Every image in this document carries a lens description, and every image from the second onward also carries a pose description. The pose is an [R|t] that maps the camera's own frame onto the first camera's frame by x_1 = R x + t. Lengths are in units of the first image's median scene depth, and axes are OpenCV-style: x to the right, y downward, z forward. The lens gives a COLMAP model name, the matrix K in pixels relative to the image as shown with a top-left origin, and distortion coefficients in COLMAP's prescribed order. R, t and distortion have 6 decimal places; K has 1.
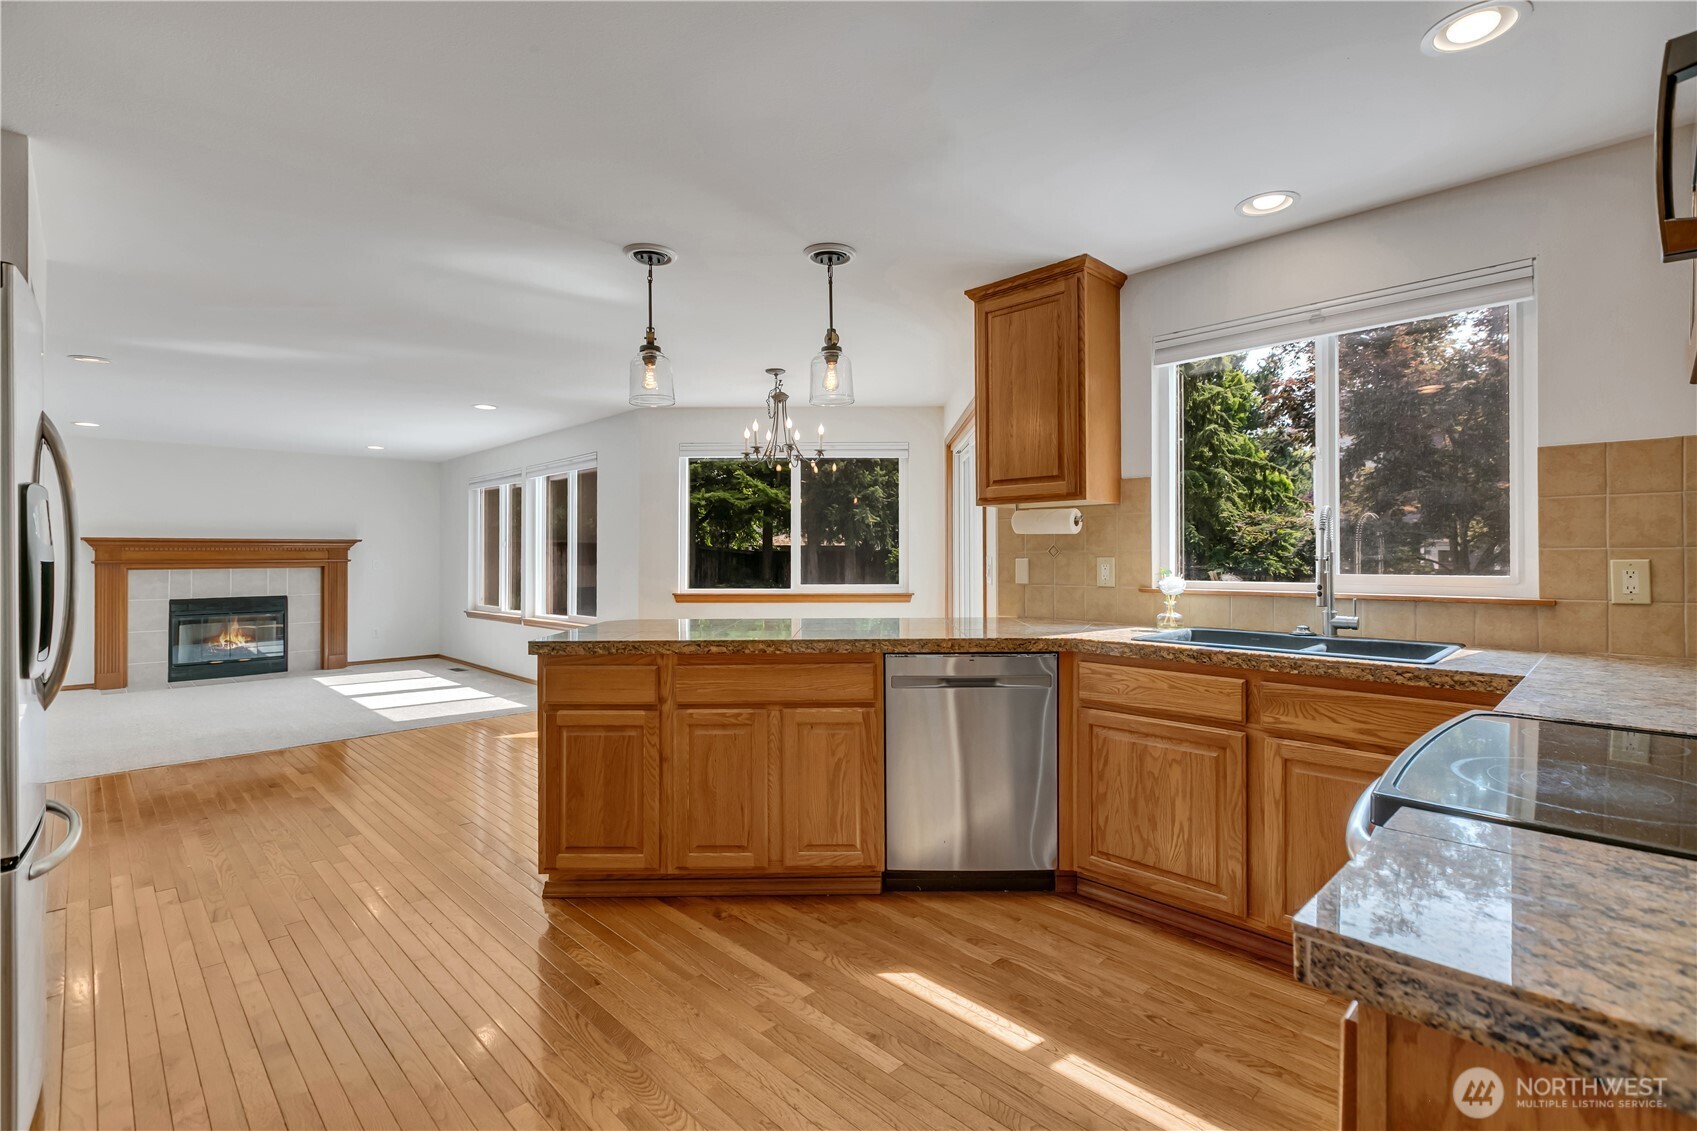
lens RADIAL K [[794.5, 0, 866.0], [0, 794.5, 553.8], [0, 0, 1]] dist [0.002901, -0.000668]
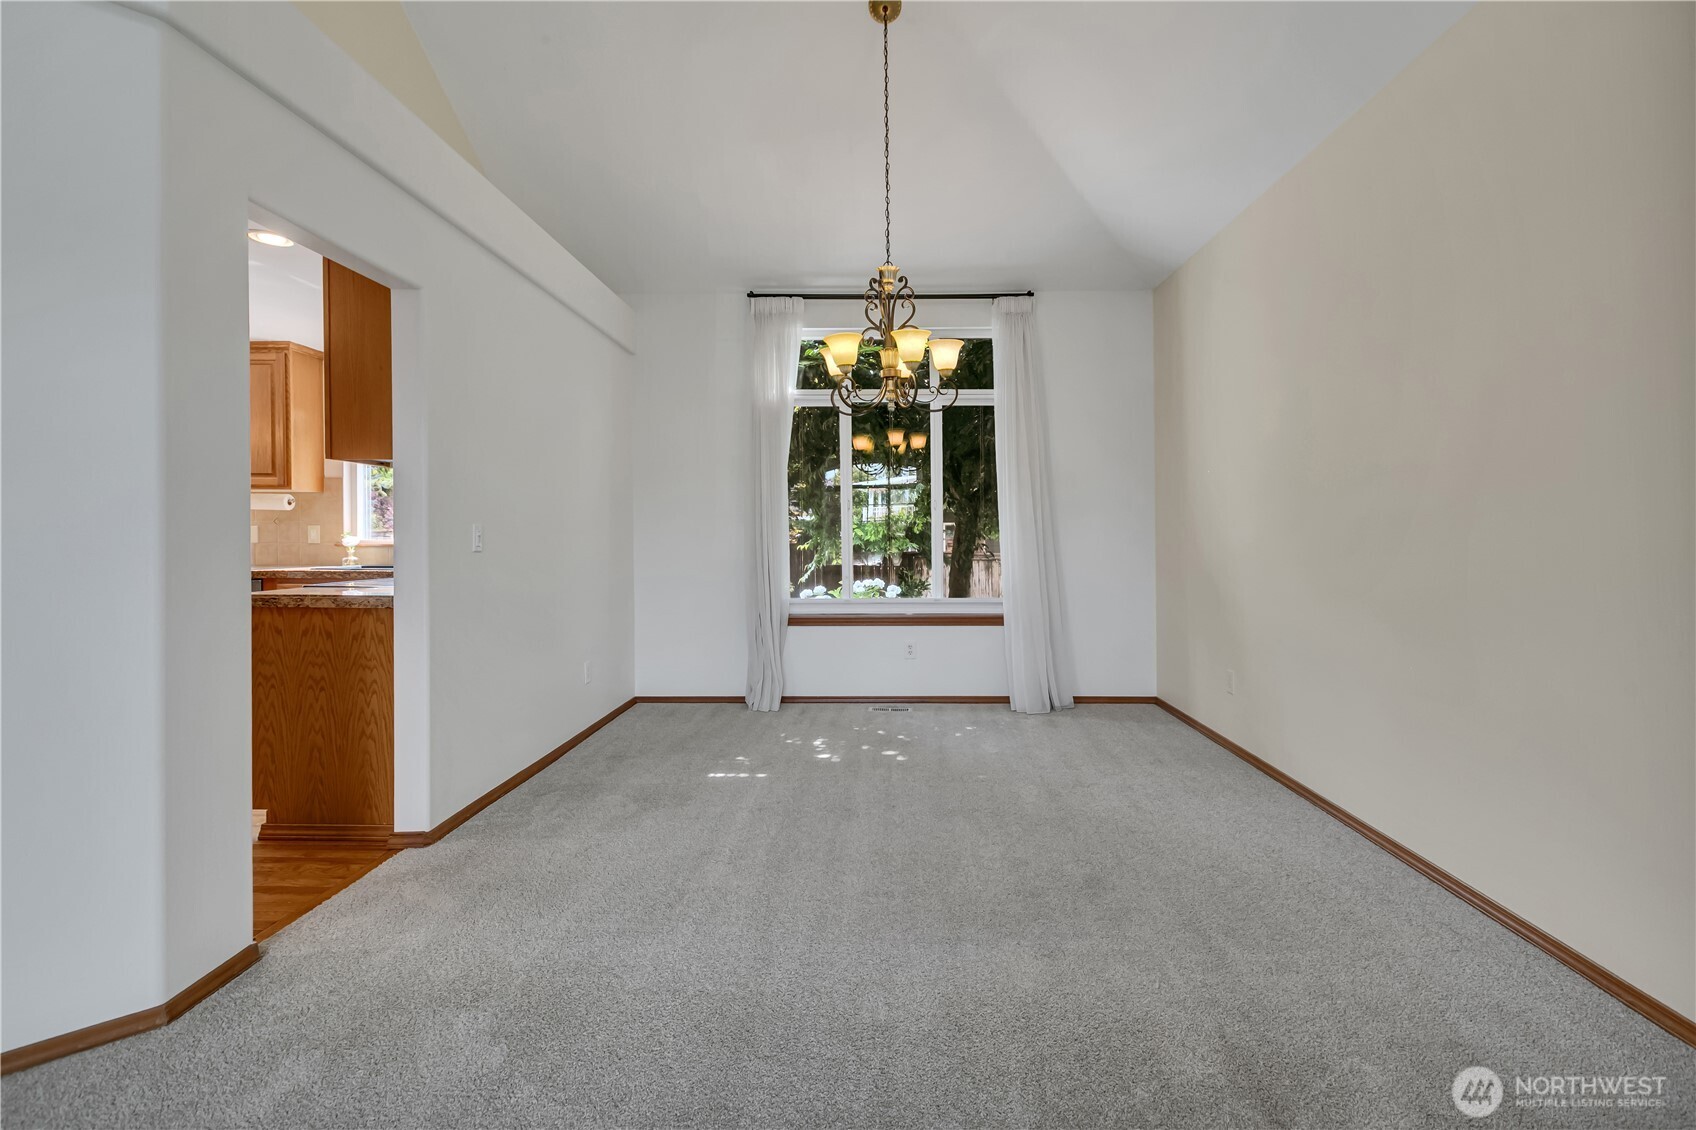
lens RADIAL K [[794.0, 0, 882.7], [0, 794.0, 544.5], [0, 0, 1]] dist [0.002901, -0.000668]
pose [[0.721654, -0.004933, 0.692236, 0.021858], [-0.003680, 0.999933, 0.010962, 0.026026], [-0.692244, -0.010458, 0.721588, -1.149073]]
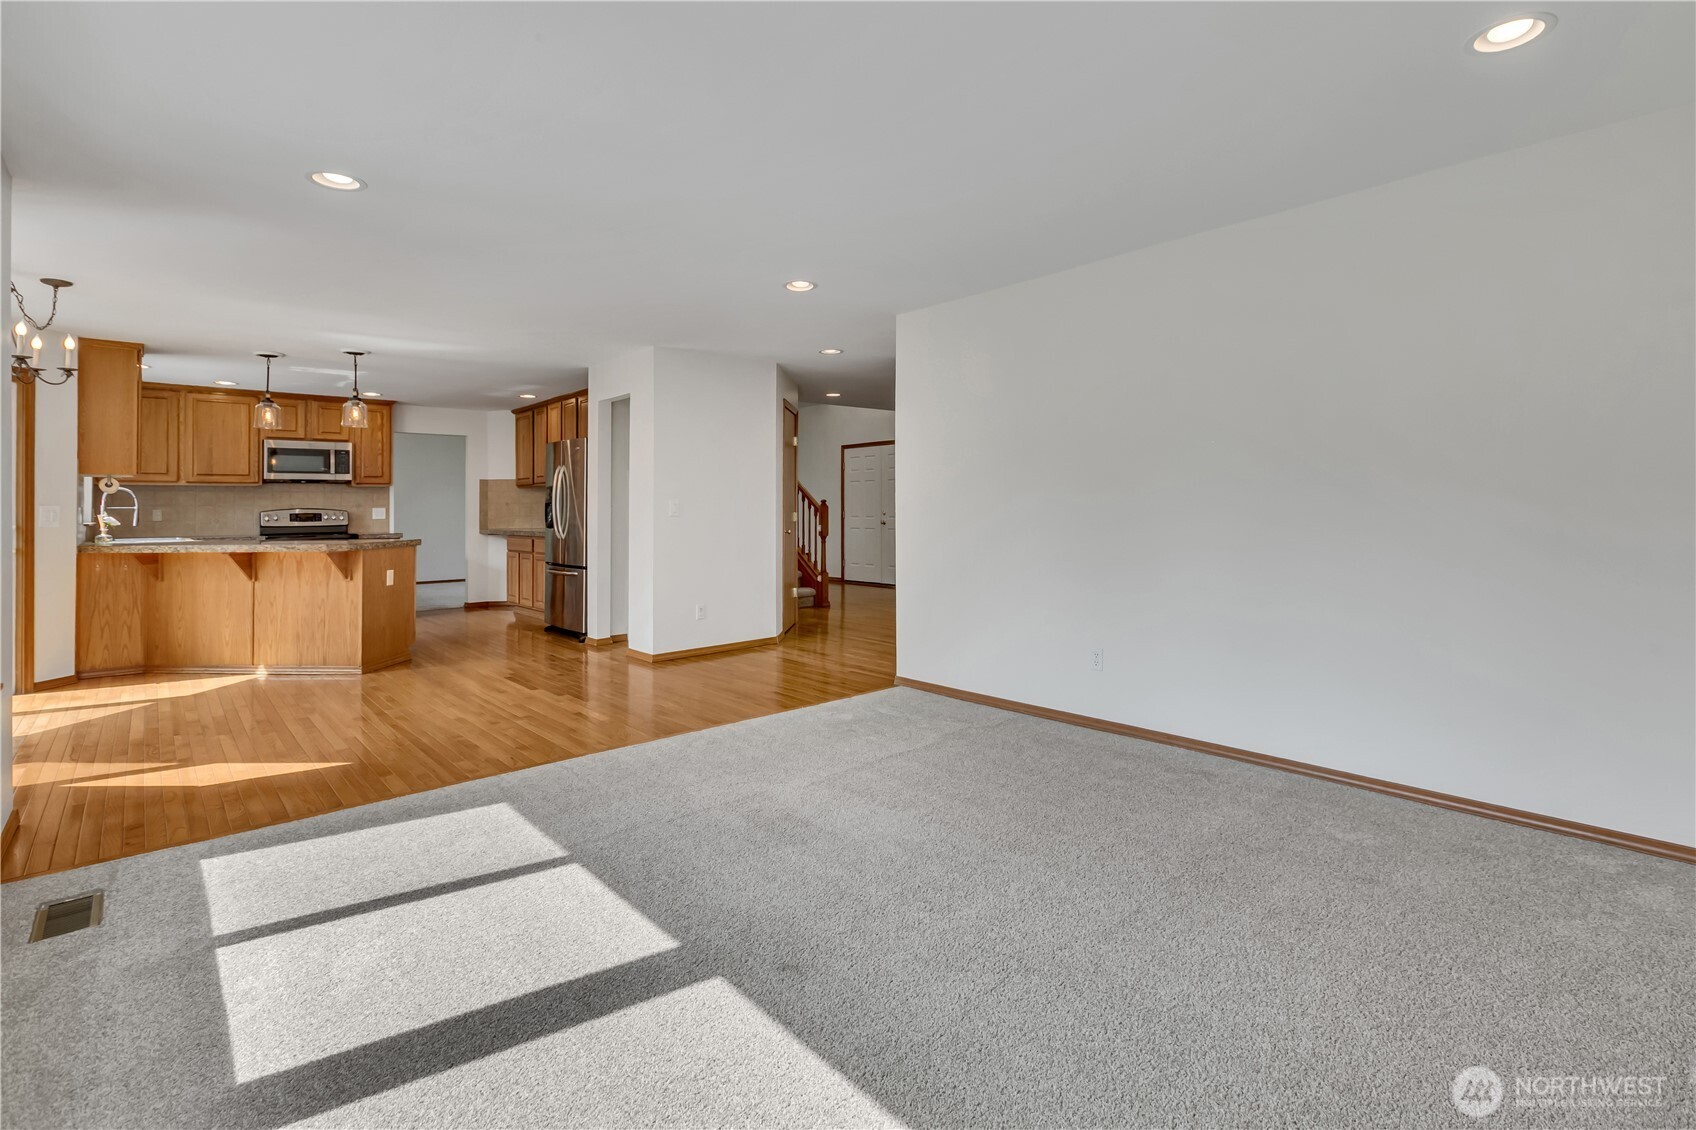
lens RADIAL K [[794.0, 0, 868.1], [0, 794.0, 482.2], [0, 0, 1]] dist [0.002901, -0.000668]
pose [[-0.998774, 0.016451, 0.046680, -1.791549], [0.014877, 0.999316, -0.033865, 0.041774], [-0.047206, -0.033129, -0.998336, 3.174981]]
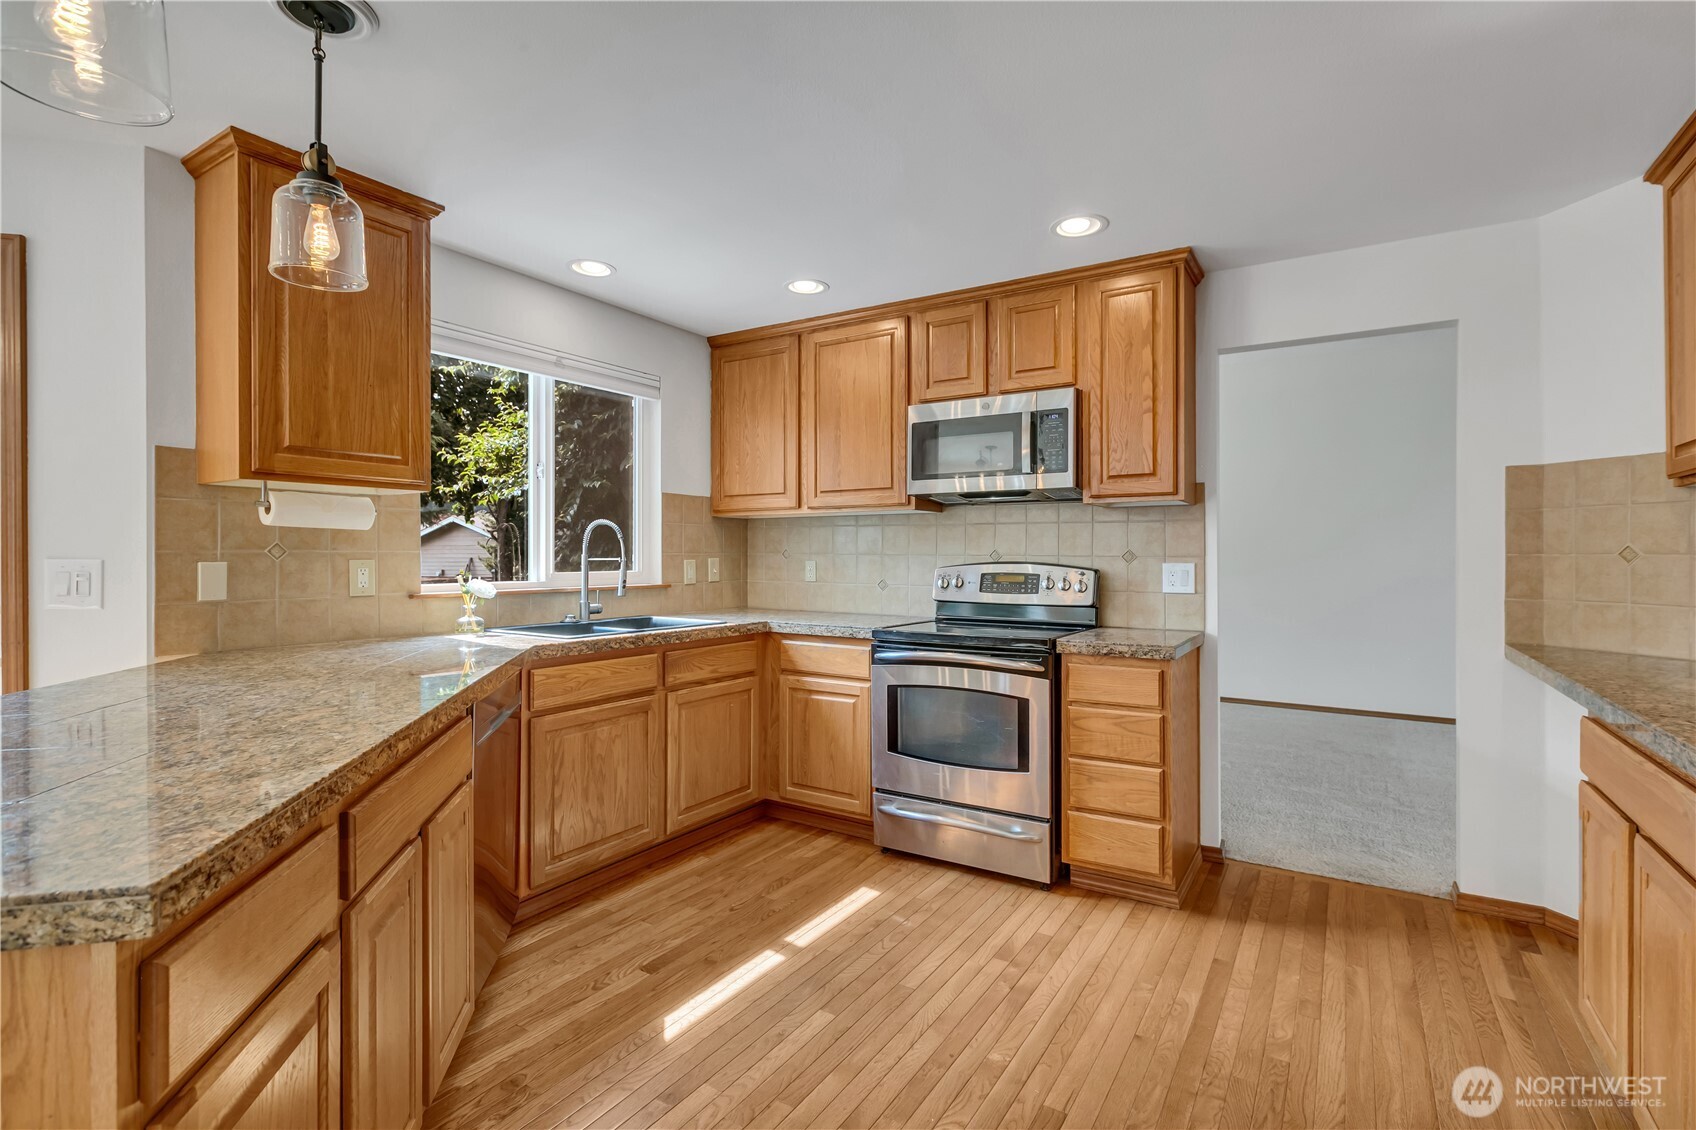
lens RADIAL K [[794.0, 0, 858.6], [0, 794.0, 561.0], [0, 0, 1]] dist [0.002901, -0.000668]
pose [[-0.228880, -0.003747, 0.973447, -0.726096], [-0.001681, 0.999993, 0.003454, 0.002445], [-0.973453, -0.000846, -0.228885, 0.829403]]
